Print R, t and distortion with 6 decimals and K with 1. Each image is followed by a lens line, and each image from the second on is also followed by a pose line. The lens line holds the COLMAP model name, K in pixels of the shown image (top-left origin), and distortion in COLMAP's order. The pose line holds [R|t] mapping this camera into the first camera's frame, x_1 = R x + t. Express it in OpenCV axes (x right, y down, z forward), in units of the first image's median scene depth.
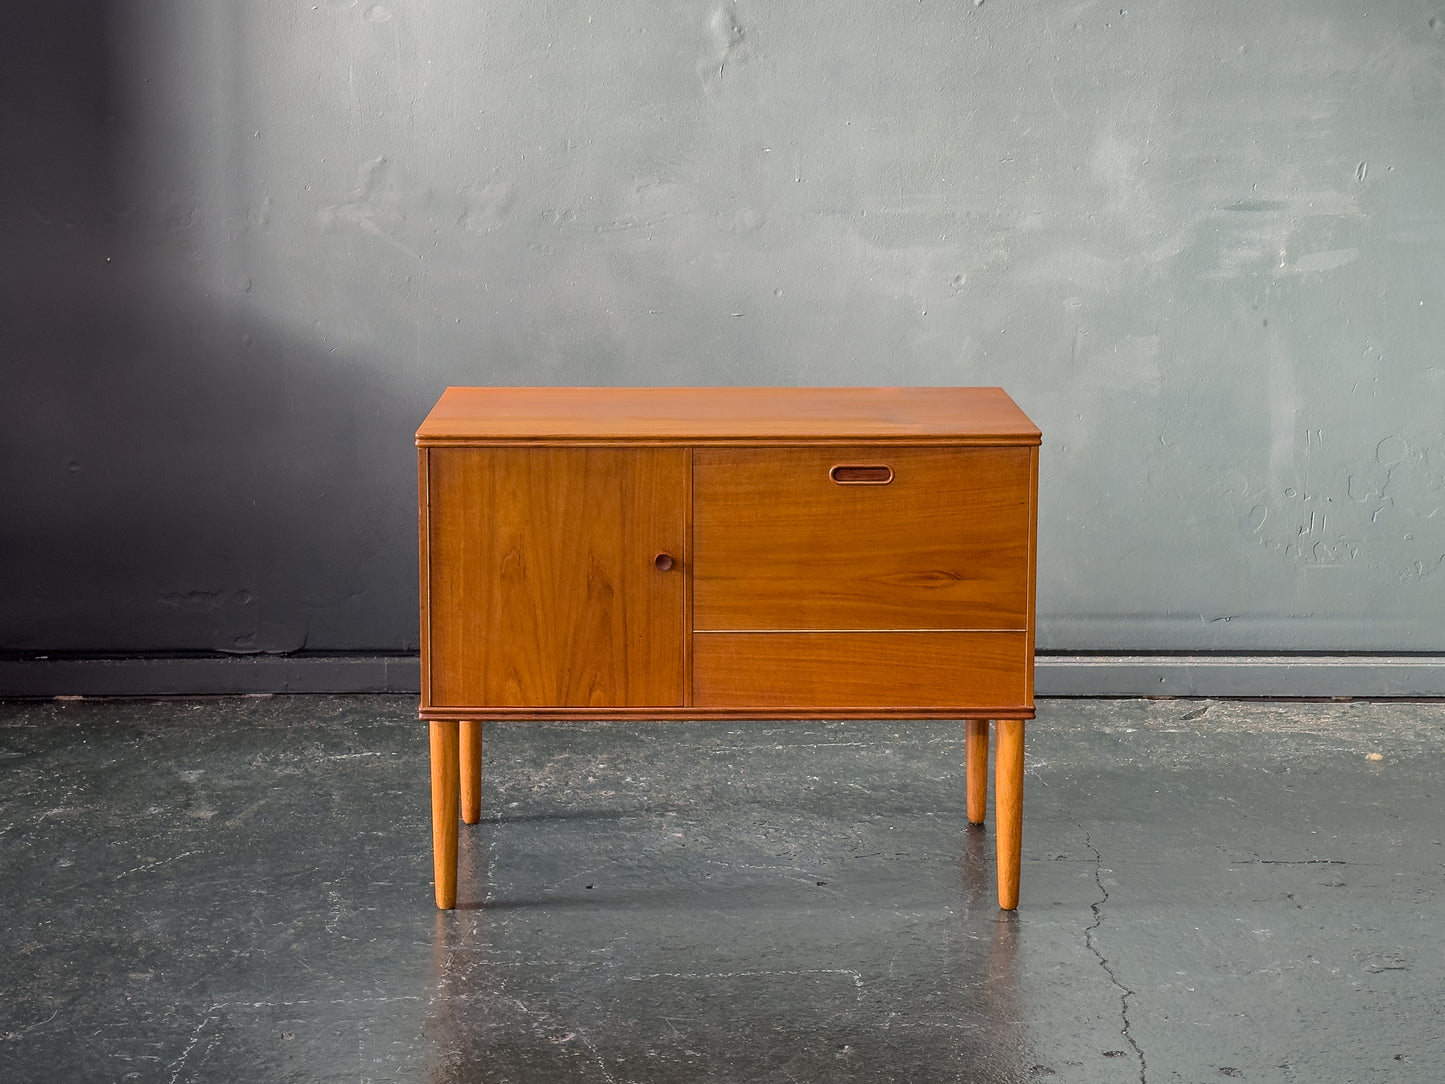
lens RADIAL K [[2514.7, 0, 708.4], [0, 2514.7, 432.5], [0, 0, 1]] dist [0.161601, -0.137758]
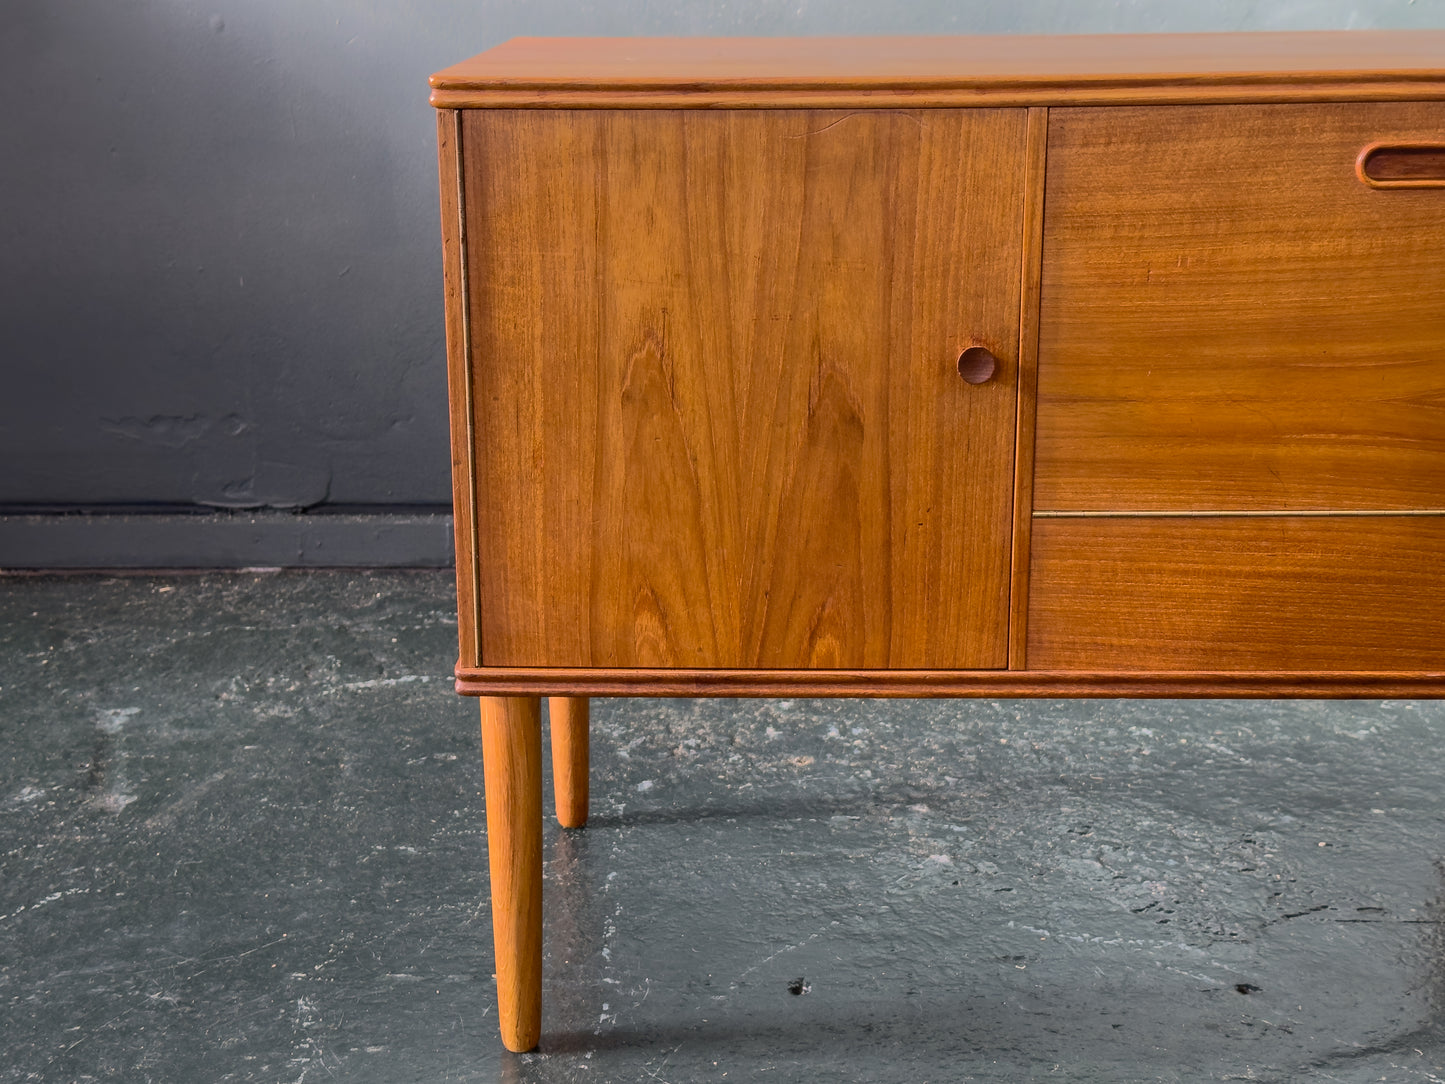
lens RADIAL K [[2083.5, 0, 730.5], [0, 2083.5, 539.1], [0, 0, 1]] dist [0.161138, -0.235102]
pose [[0.999694, 0.001243, -0.024718, -0.052704], [0.001884, 0.992019, 0.126071, 0.034616], [0.024677, -0.126079, 0.991713, 0.612427]]
